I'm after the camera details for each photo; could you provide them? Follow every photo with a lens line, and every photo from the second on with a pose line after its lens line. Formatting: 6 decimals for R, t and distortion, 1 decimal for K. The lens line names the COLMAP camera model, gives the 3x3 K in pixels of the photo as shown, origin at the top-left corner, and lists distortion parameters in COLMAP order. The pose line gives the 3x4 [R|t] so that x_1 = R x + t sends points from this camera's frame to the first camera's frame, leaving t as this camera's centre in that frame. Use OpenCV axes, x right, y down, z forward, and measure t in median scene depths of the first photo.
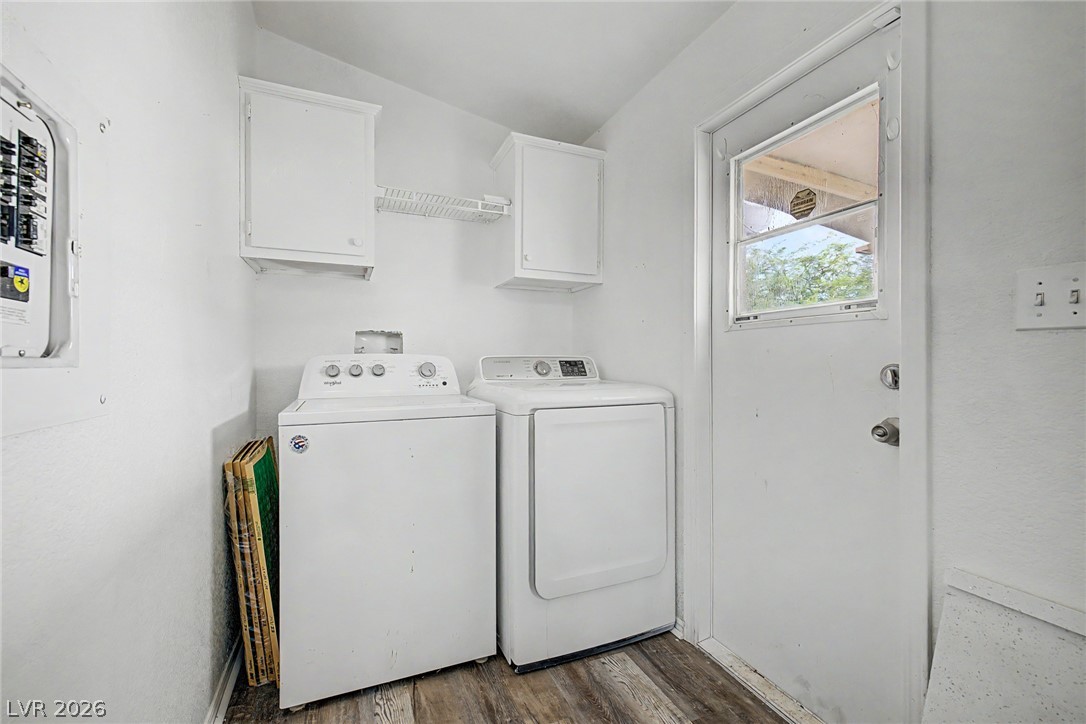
lens RADIAL K [[465.8, 0, 547.7], [0, 465.8, 362.1], [0, 0, 1]] dist [0.003220, 0.000224]
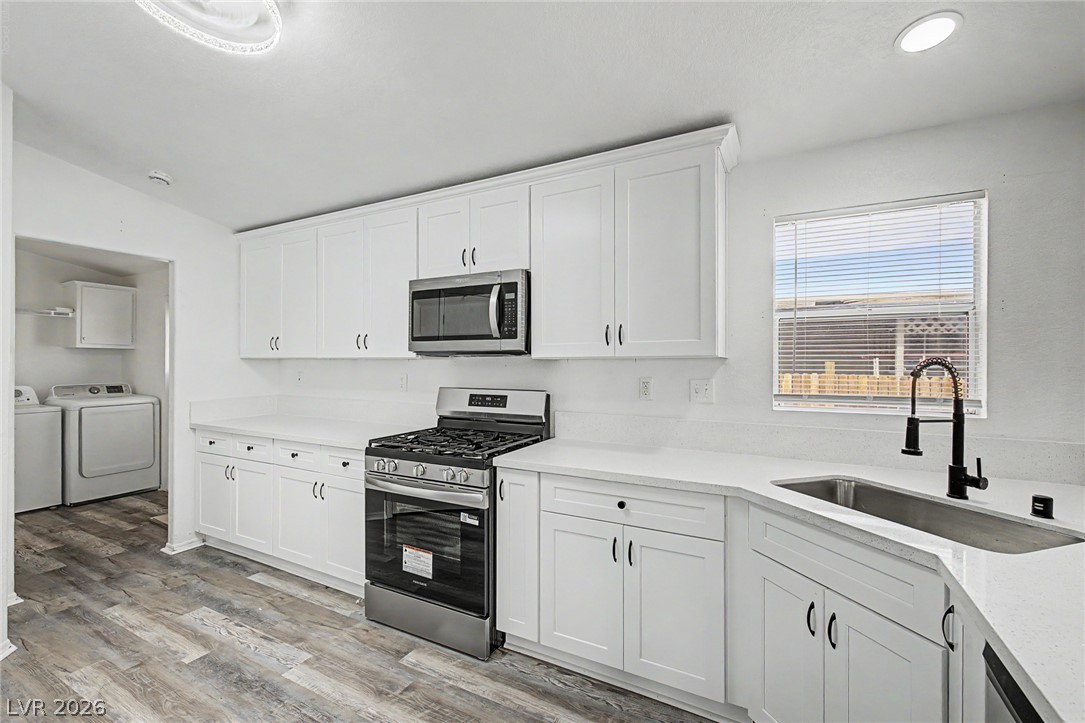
lens RADIAL K [[465.3, 0, 542.1], [0, 465.3, 364.2], [0, 0, 1]] dist [0.003220, 0.000224]
pose [[0.788351, -0.000879, 0.615225, 0.295213], [-0.002086, 0.999989, 0.004102, -0.120875], [-0.615222, -0.004517, 0.788341, -1.994057]]
